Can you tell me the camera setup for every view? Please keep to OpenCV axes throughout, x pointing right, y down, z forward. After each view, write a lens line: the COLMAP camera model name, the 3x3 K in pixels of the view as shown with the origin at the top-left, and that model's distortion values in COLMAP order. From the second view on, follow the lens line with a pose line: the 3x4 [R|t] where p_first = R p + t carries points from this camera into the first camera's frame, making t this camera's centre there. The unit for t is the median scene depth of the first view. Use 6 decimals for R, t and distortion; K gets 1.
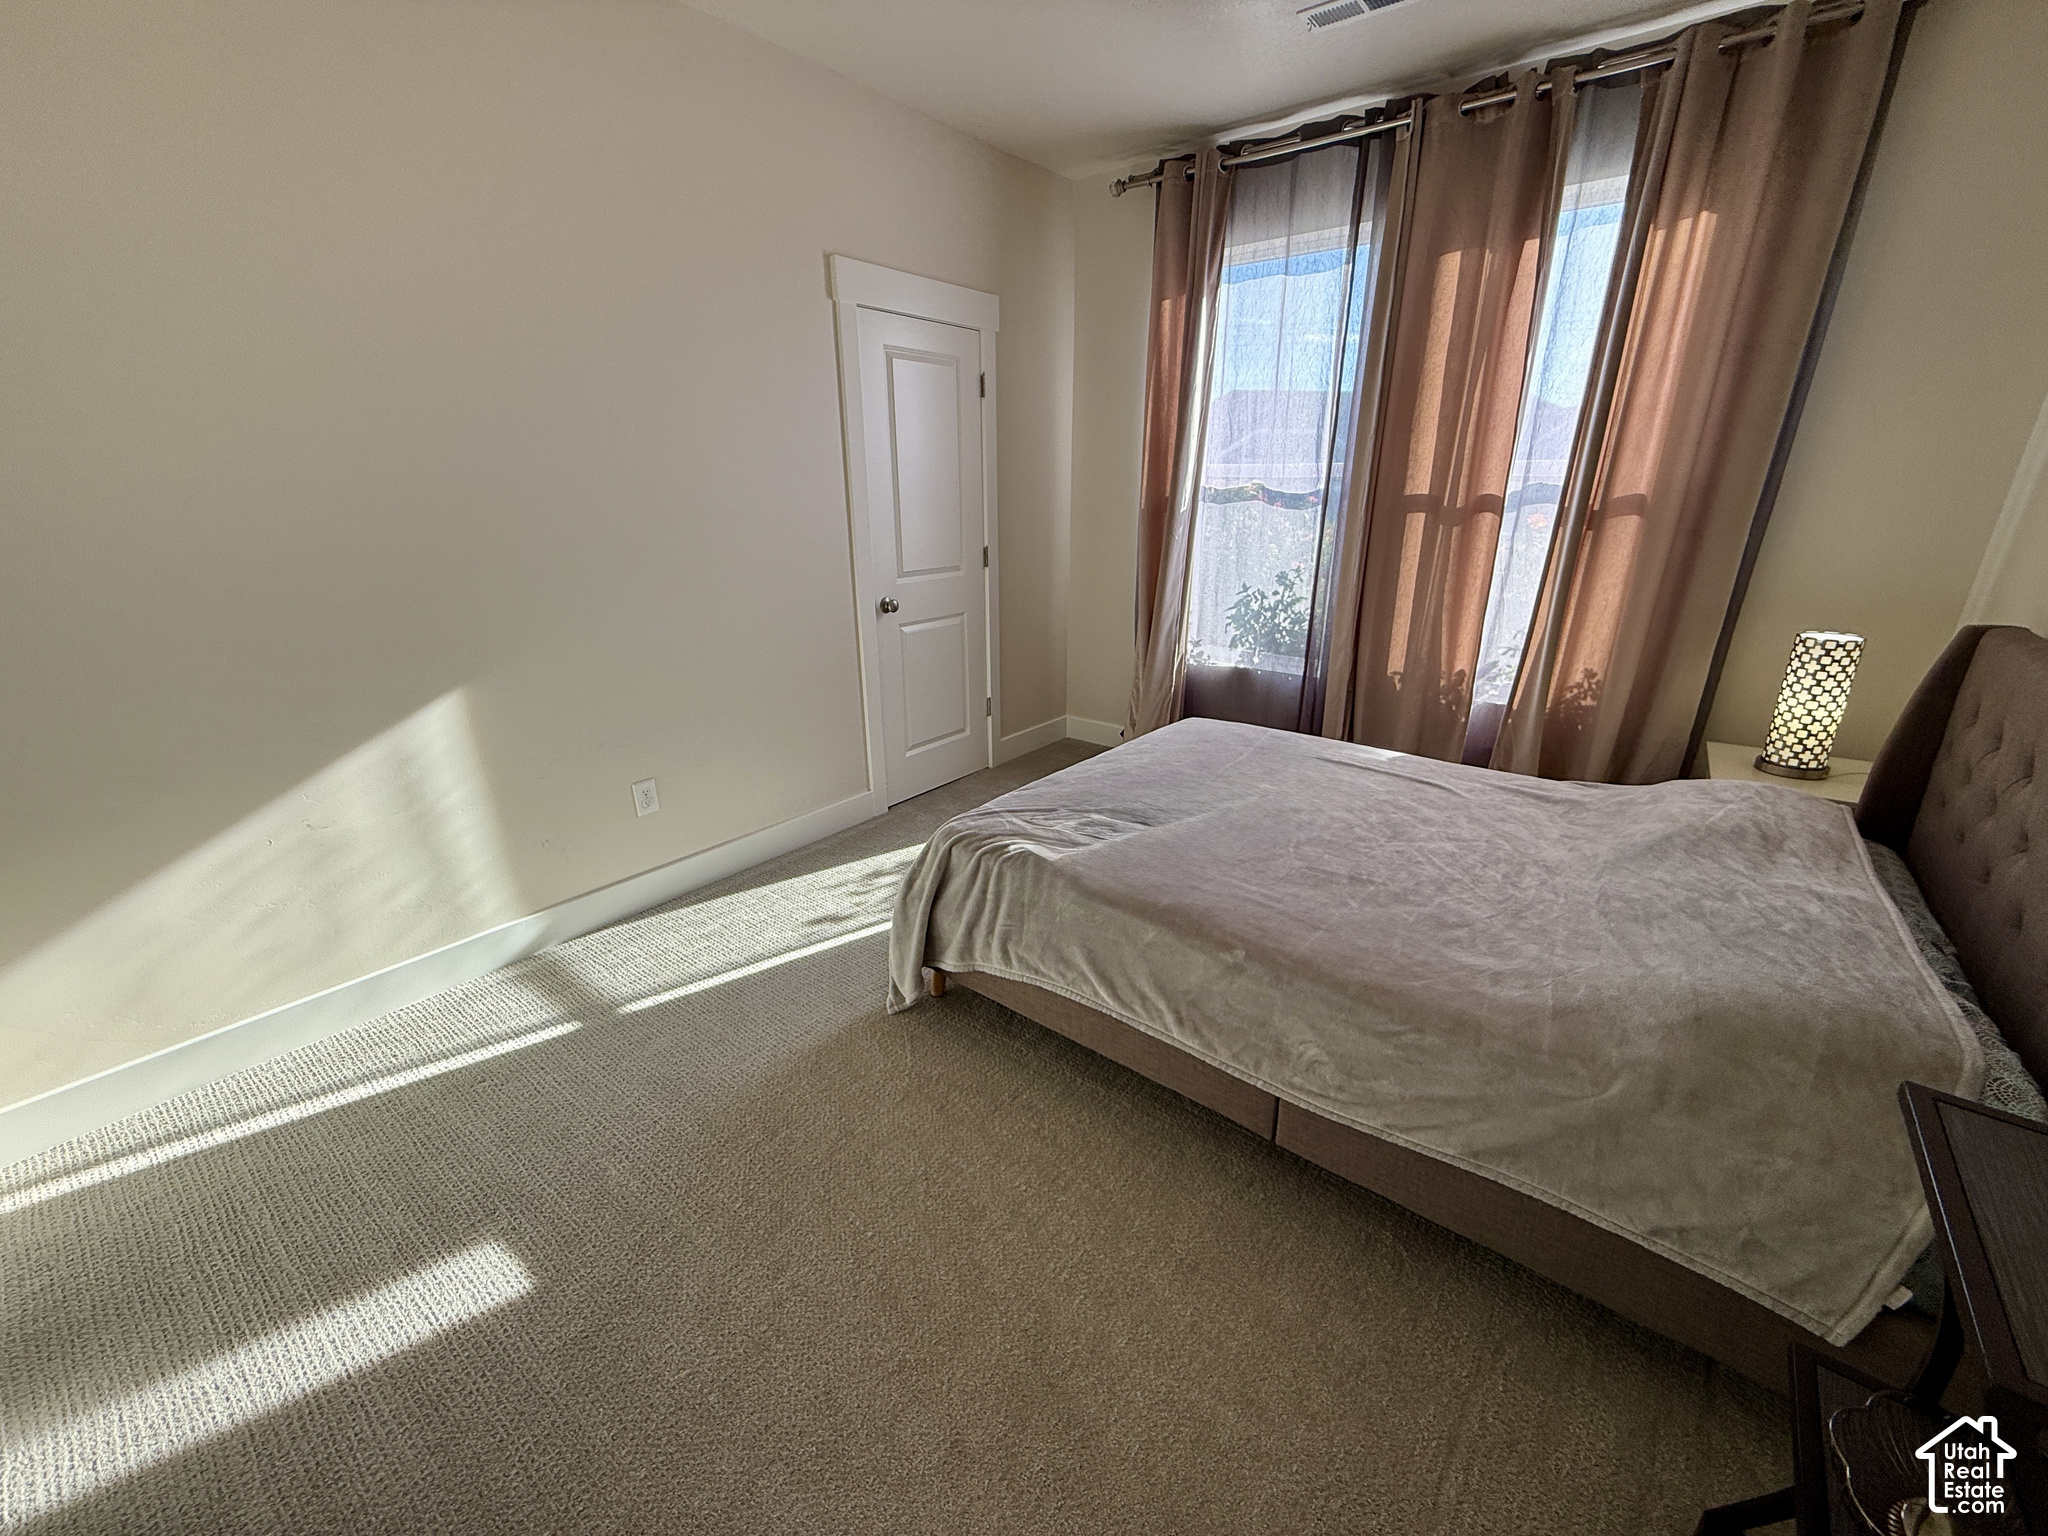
lens RADIAL K [[816.3, 0, 1029.0], [0, 816.3, 771.0], [0, 0, 1]] dist [0.000927, -0.000158]
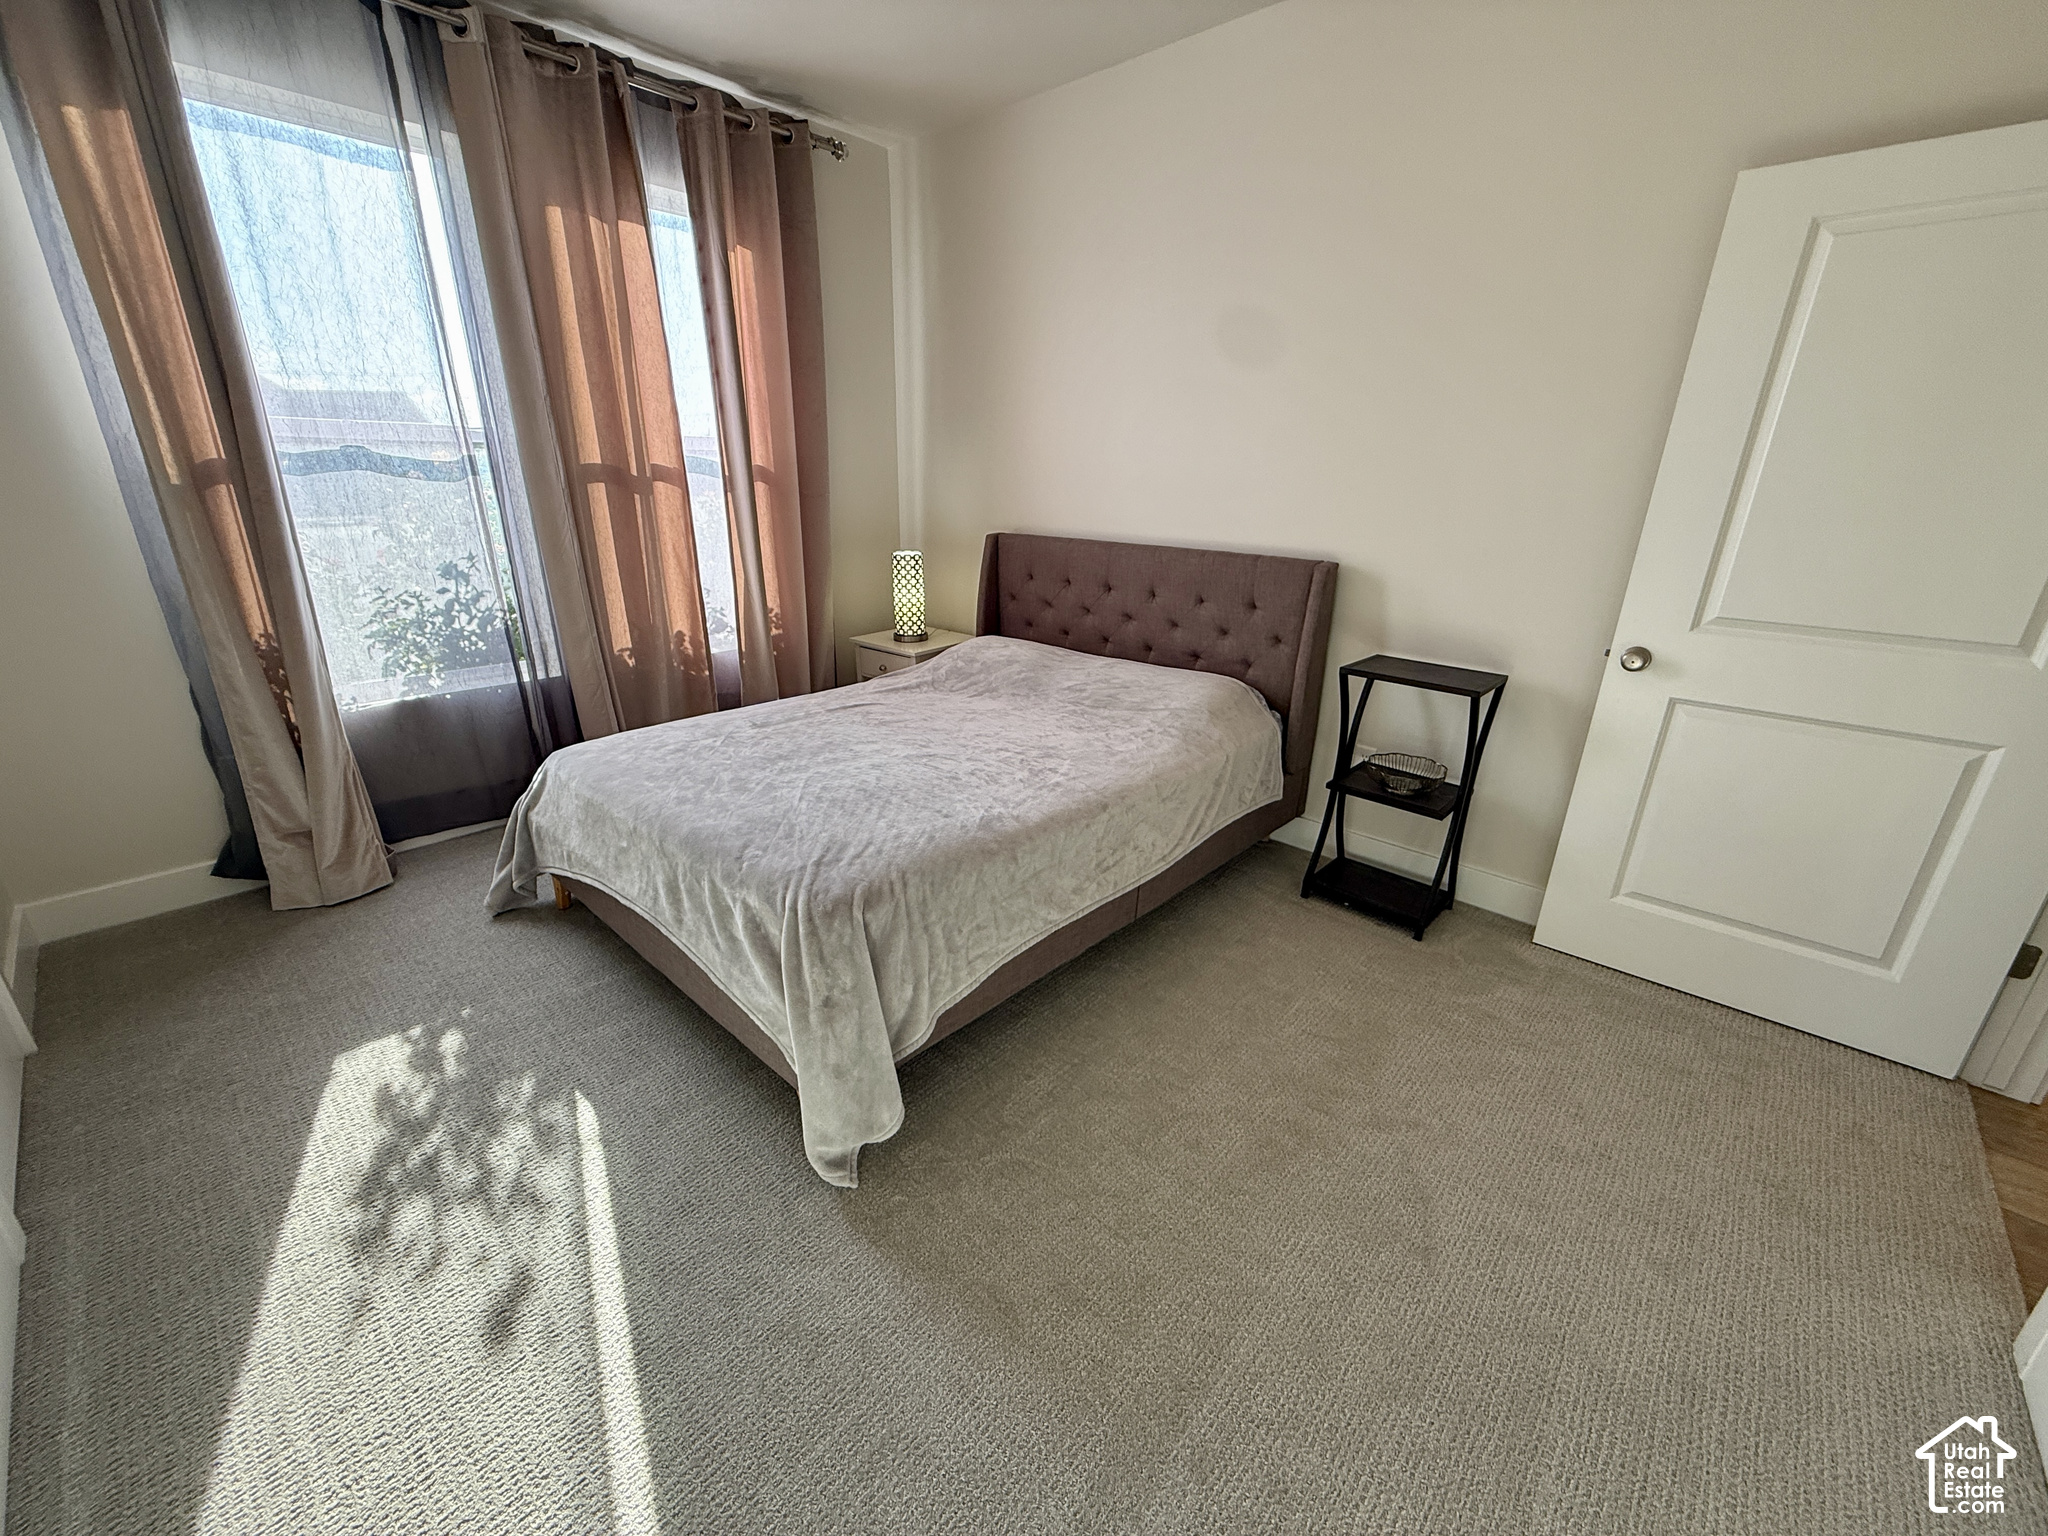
lens RADIAL K [[816.3, 0, 1027.5], [0, 816.3, 764.0], [0, 0, 1]] dist [0.000927, -0.000158]
pose [[0.075405, -0.337094, 0.938447, -0.466232], [0.318690, 0.899913, 0.297645, -0.133347], [-0.944855, 0.276630, 0.175286, 0.416093]]
